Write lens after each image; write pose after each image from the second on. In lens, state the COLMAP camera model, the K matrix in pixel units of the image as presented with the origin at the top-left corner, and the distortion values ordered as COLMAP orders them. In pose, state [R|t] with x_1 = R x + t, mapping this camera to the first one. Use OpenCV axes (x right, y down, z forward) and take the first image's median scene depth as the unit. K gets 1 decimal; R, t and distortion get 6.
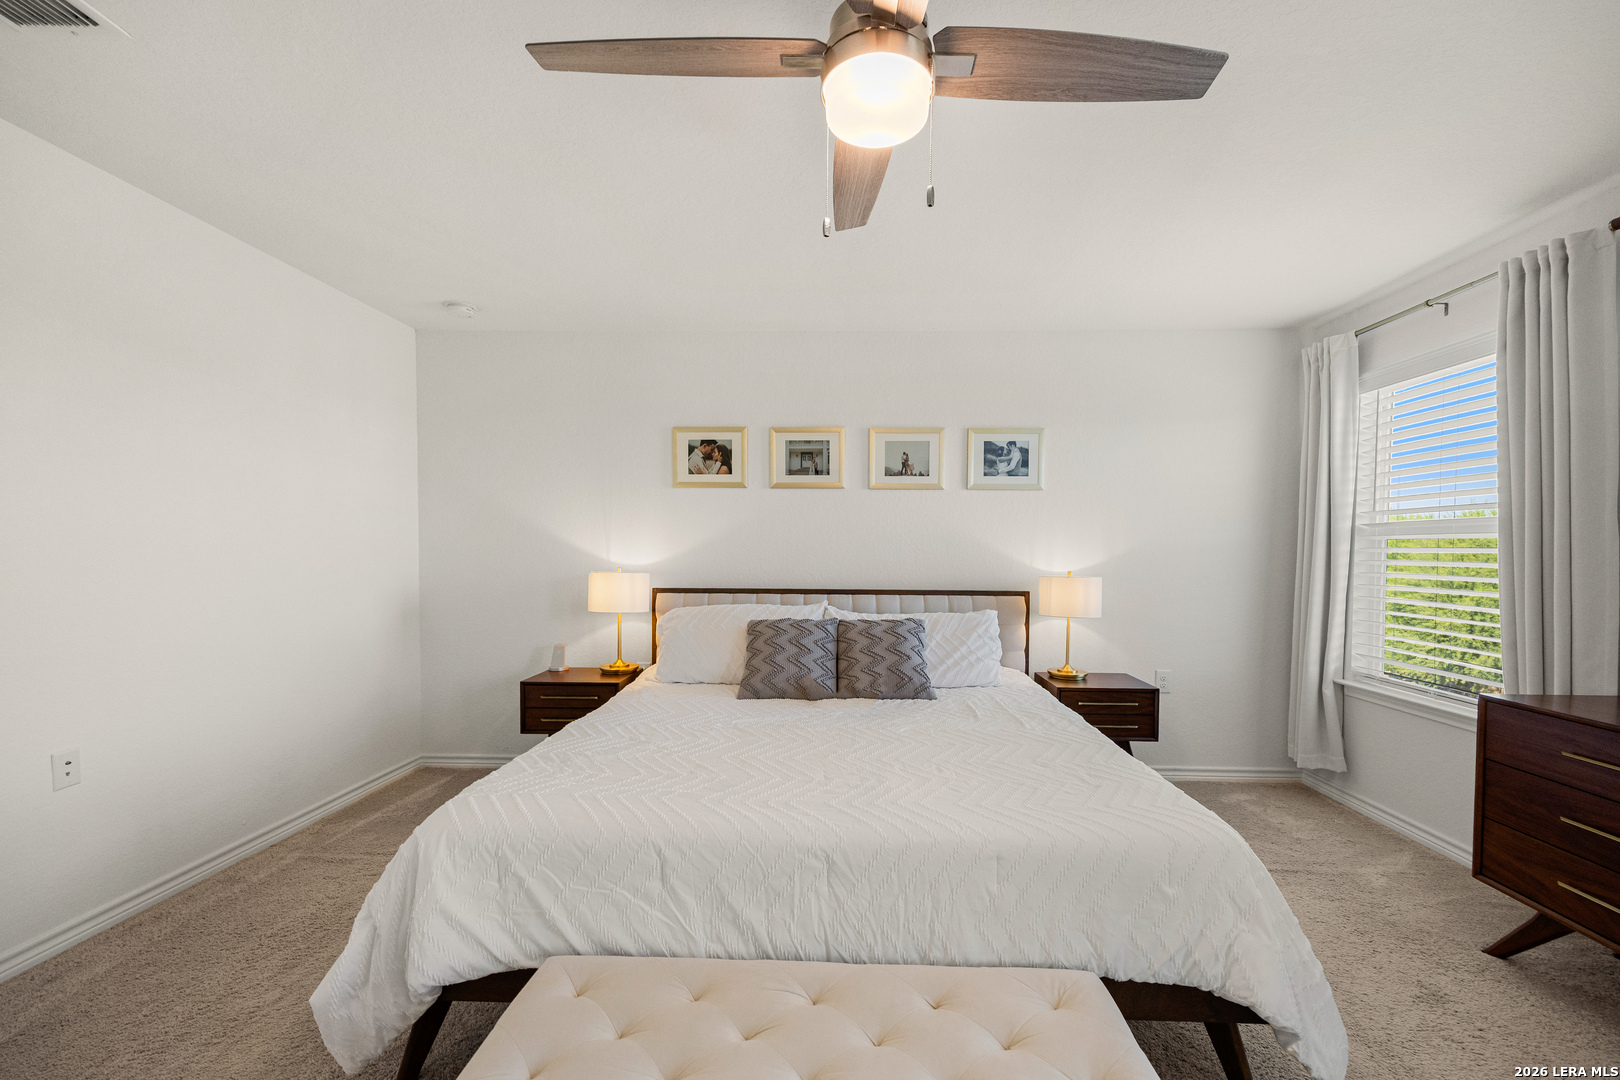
lens RADIAL K [[656.7, 0, 823.3], [0, 656.7, 560.0], [0, 0, 1]] dist [0.000203, -0.000043]
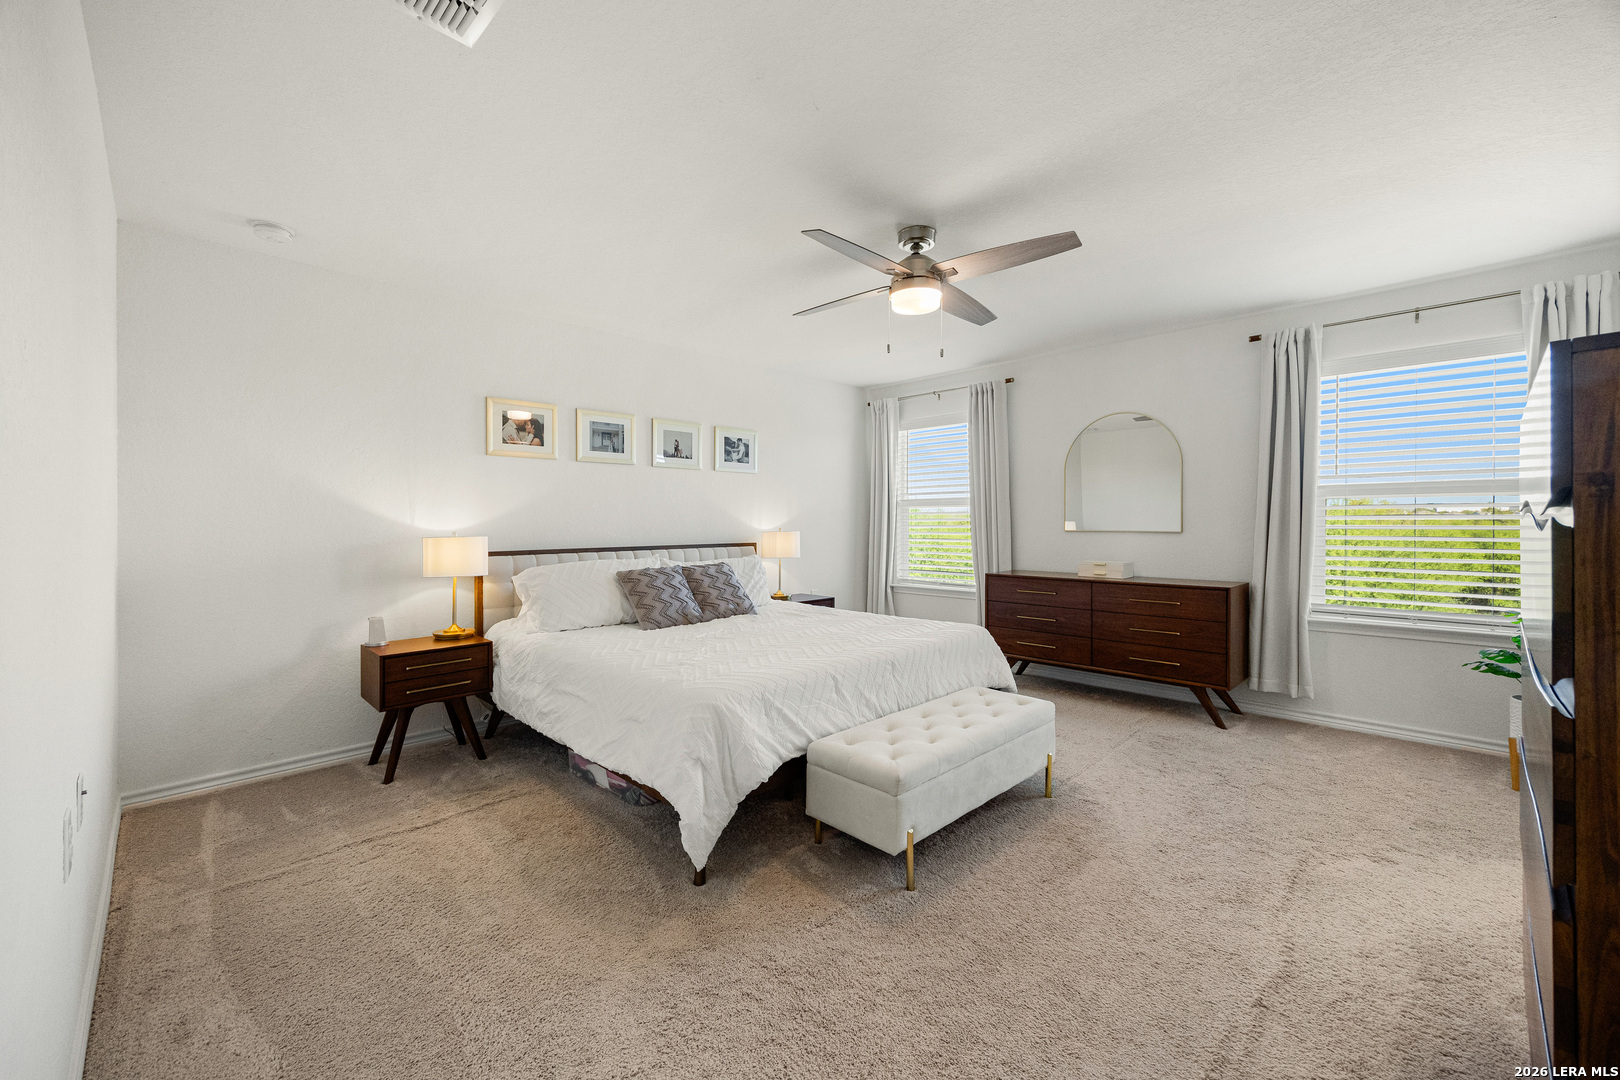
lens RADIAL K [[644.3, 0, 807.7], [0, 644.3, 519.7], [0, 0, 1]] dist [-0.000220, -0.000125]
pose [[0.684899, -0.007625, 0.728598, -0.634871], [0.020852, 0.999741, -0.009139, 0.012072], [-0.728339, 0.021452, 0.684881, -0.063870]]
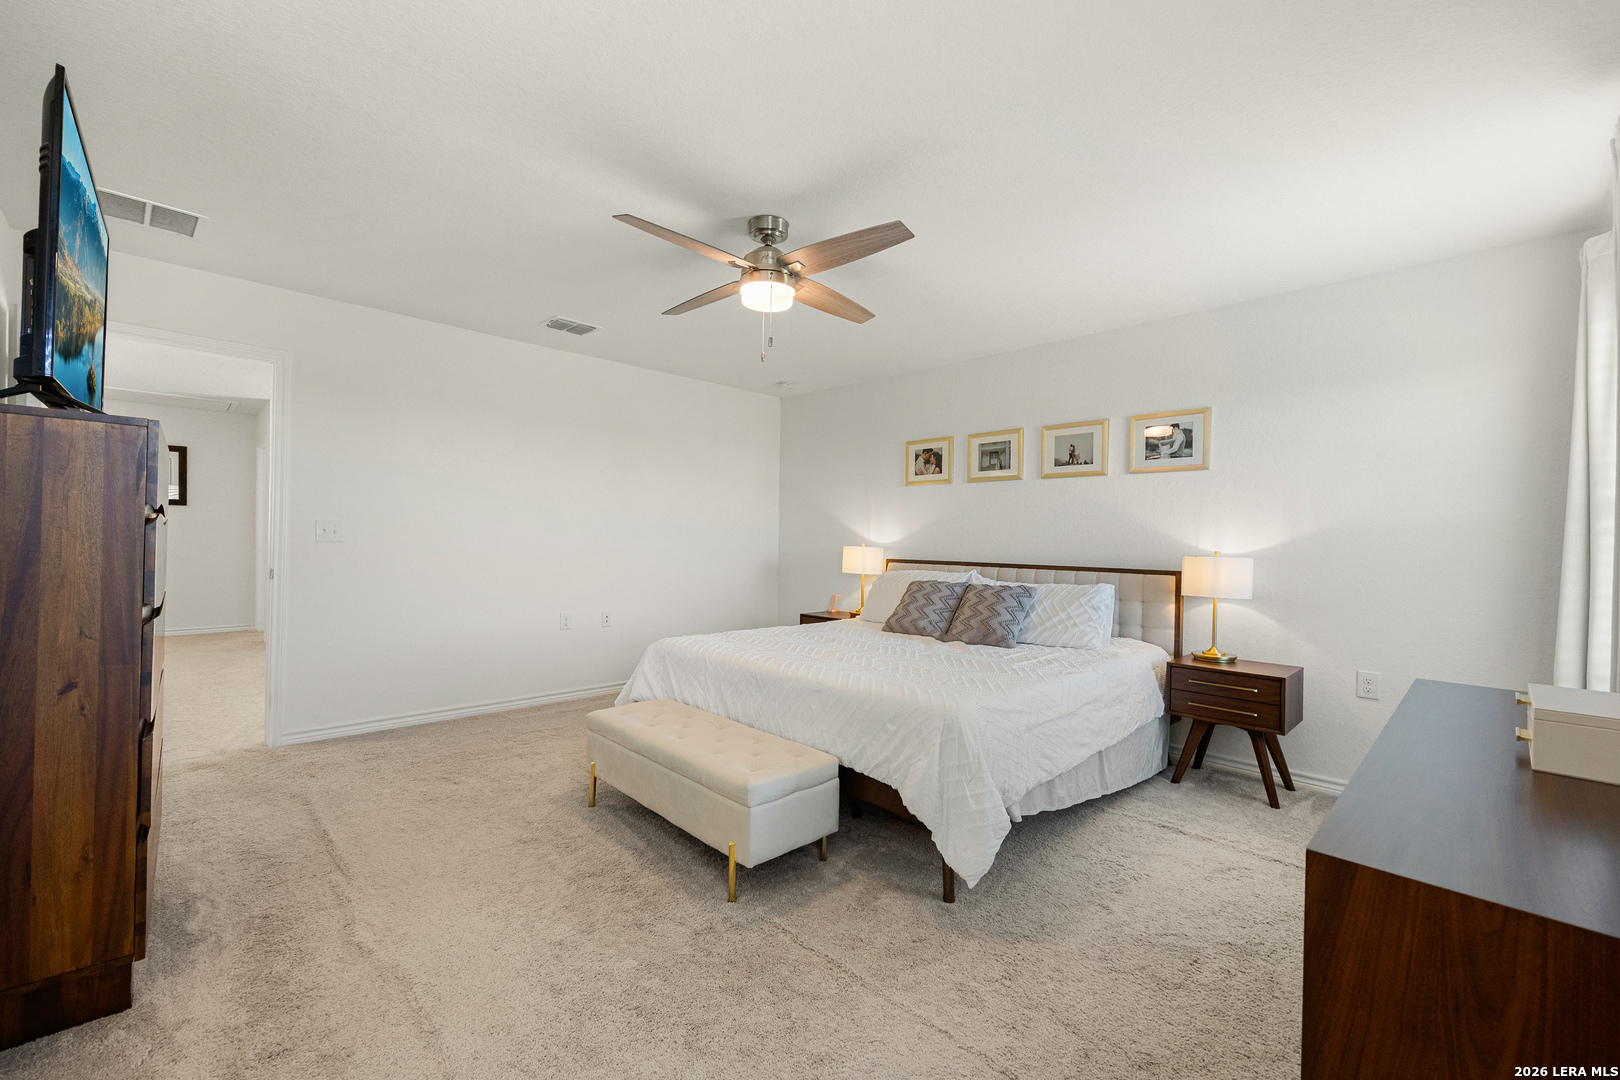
lens RADIAL K [[665.4, 0, 804.8], [0, 665.4, 535.2], [0, 0, 1]] dist [0.000298, 0.000025]
pose [[0.711026, 0.001534, -0.703165, 0.605544], [-0.022850, 0.999520, -0.020926, 0.026420], [0.702795, 0.030946, 0.710719, -0.130062]]
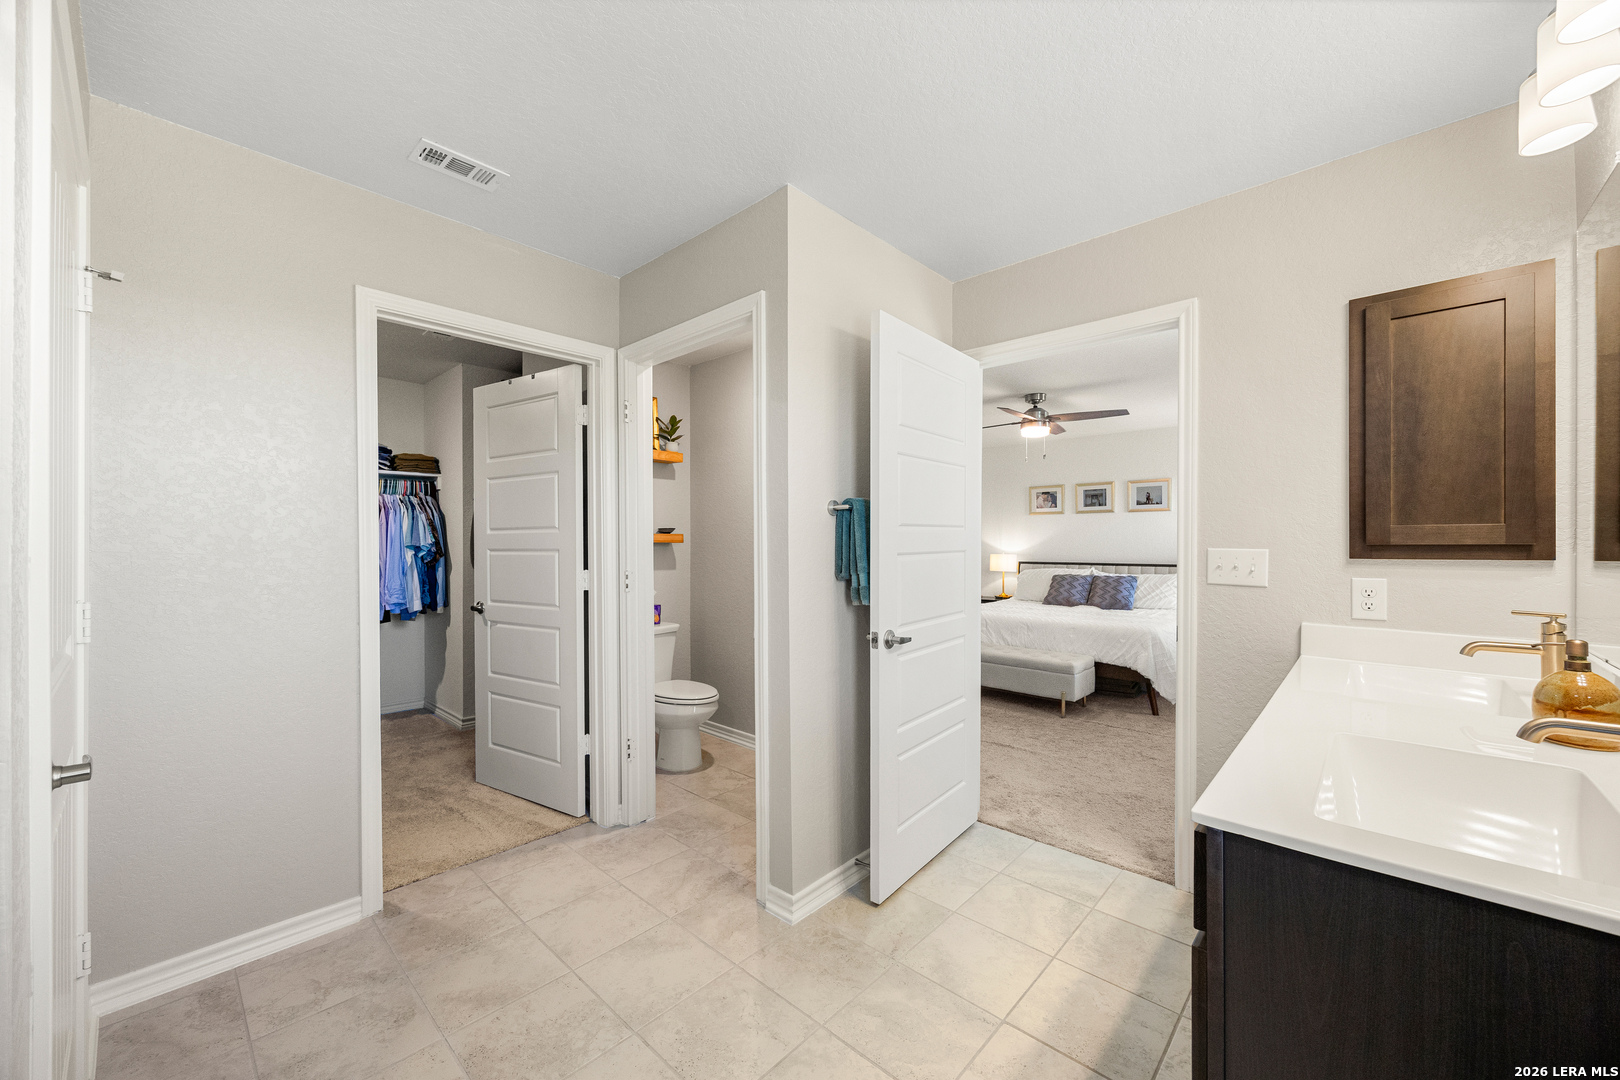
lens RADIAL K [[627.1, 0, 807.6], [0, 627.1, 535.8], [0, 0, 1]] dist [0.000423, 0.000048]
pose [[0.751640, -0.015010, -0.659403, 0.587237], [-0.001752, 0.999692, -0.024753, 0.010289], [0.659571, 0.019761, 0.751382, -1.036691]]
